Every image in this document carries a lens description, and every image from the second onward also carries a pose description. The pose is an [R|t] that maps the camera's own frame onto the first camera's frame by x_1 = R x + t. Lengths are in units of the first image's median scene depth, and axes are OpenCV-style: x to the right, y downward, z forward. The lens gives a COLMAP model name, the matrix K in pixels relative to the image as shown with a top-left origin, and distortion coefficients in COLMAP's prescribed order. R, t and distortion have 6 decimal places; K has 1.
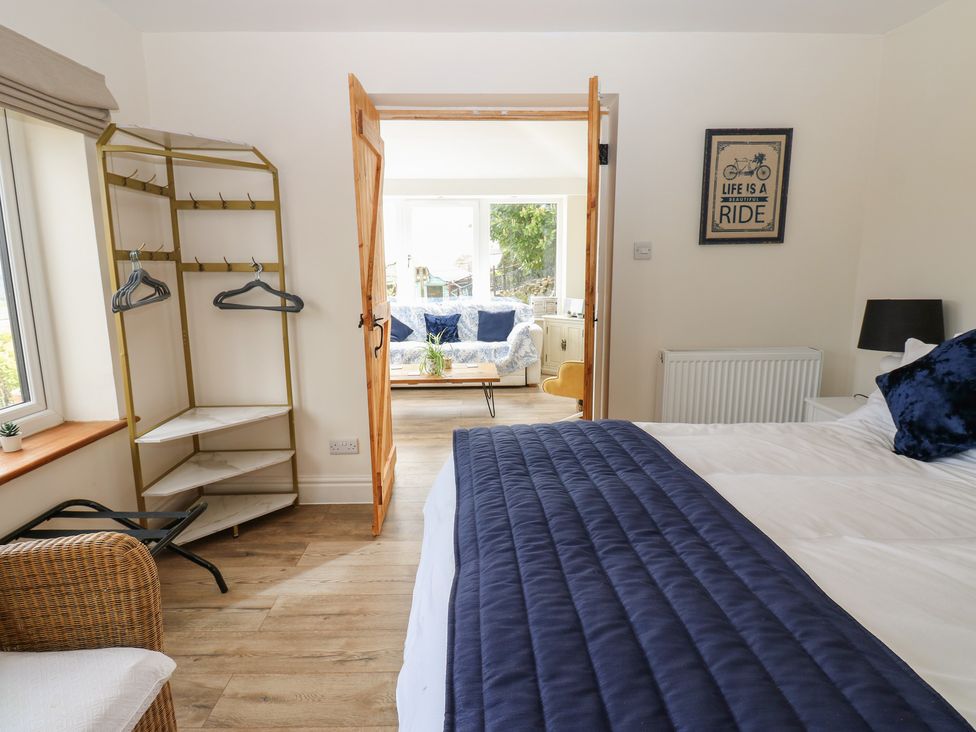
lens RADIAL K [[509.8, 0, 486.8], [0, 509.8, 357.5], [0, 0, 1]] dist [-0.001951, -0.011559]
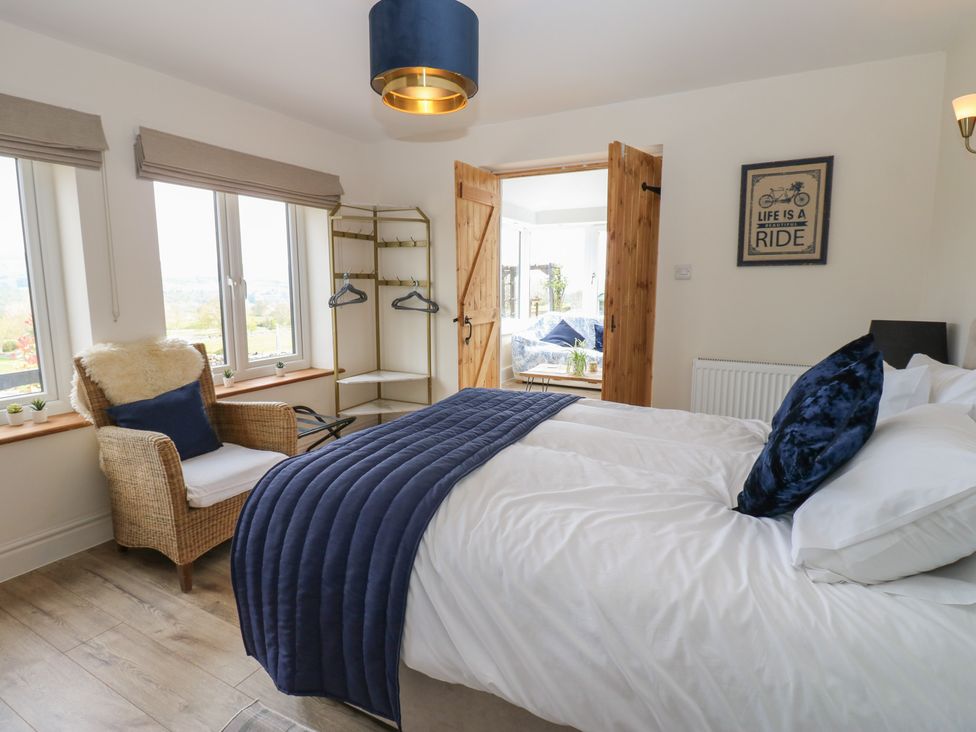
lens RADIAL K [[509.8, 0, 486.4], [0, 509.8, 363.0], [0, 0, 1]] dist [-0.001951, -0.011559]
pose [[0.868254, 0.084968, -0.488789, 0.522704], [-0.094903, 0.995477, 0.004469, 0.038530], [0.486958, 0.042507, 0.872391, -0.245563]]
